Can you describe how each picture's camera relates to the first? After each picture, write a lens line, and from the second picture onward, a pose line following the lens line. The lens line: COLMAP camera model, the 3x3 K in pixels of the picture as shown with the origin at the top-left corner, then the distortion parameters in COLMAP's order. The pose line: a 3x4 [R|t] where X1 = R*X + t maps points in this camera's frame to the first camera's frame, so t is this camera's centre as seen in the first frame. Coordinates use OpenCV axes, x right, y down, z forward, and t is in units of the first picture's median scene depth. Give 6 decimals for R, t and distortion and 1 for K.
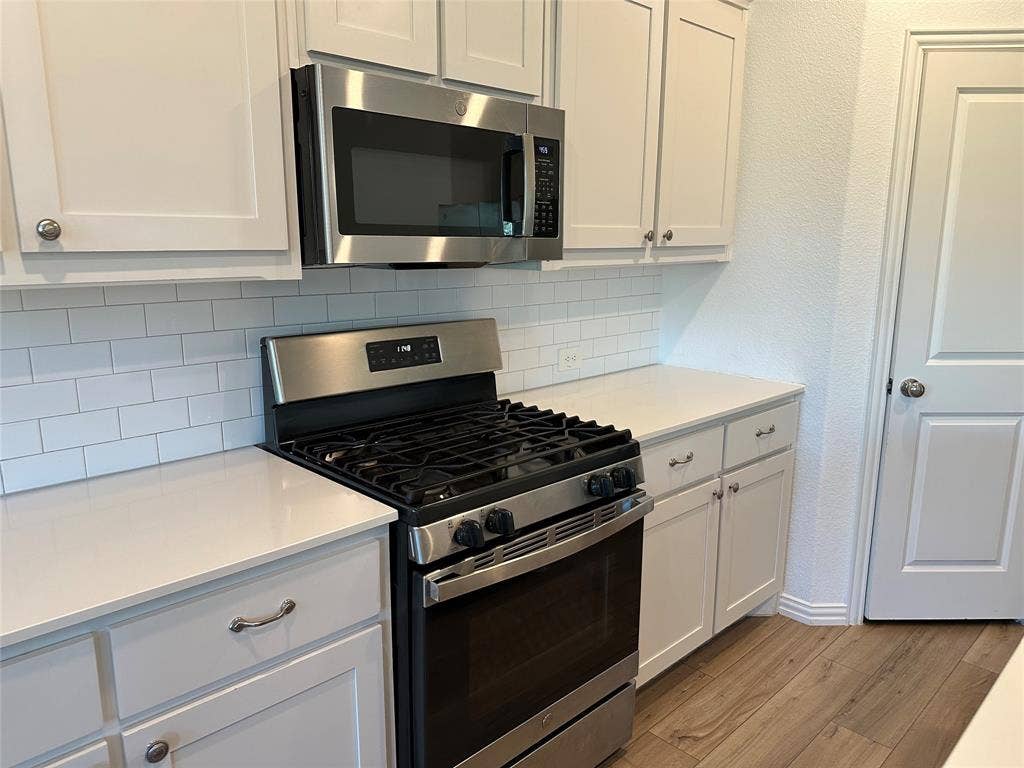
lens RADIAL K [[708.4, 0, 509.0], [0, 708.4, 385.7], [0, 0, 1]] dist [0.015026, -0.032692]
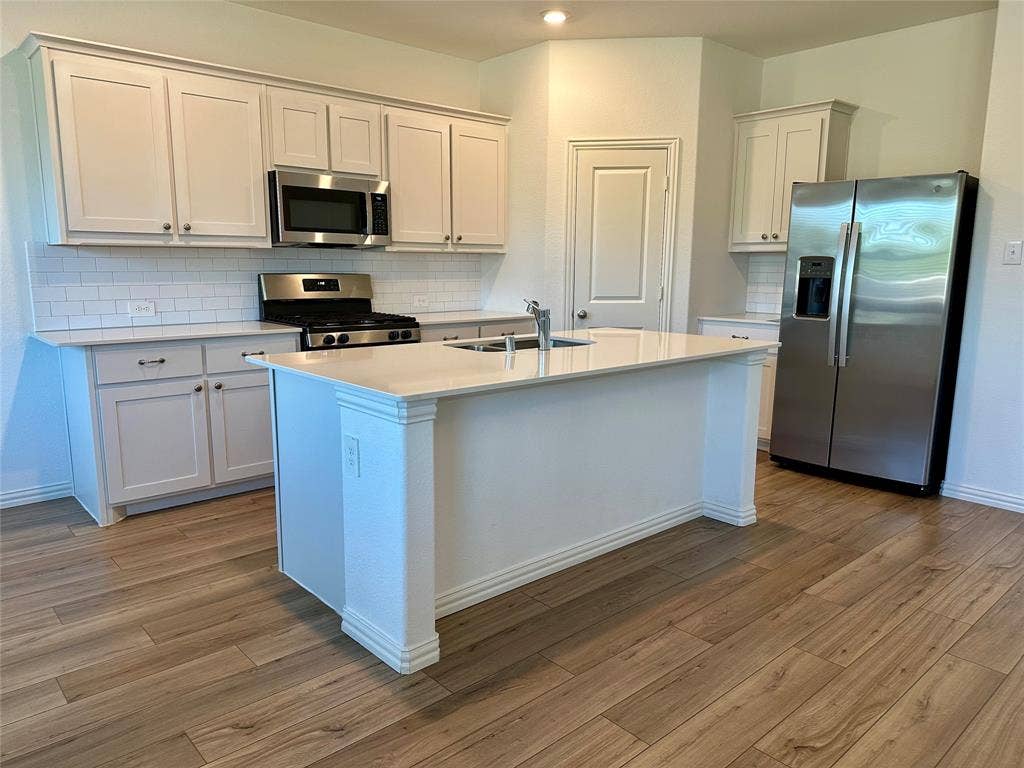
lens RADIAL K [[708.4, 0, 529.5], [0, 708.4, 406.2], [0, 0, 1]] dist [0.015026, -0.032692]
pose [[0.999881, 0.009181, -0.012394, 0.589954], [-0.009223, 0.999952, -0.003302, 0.365650], [0.012363, 0.003416, 0.999918, -1.364645]]
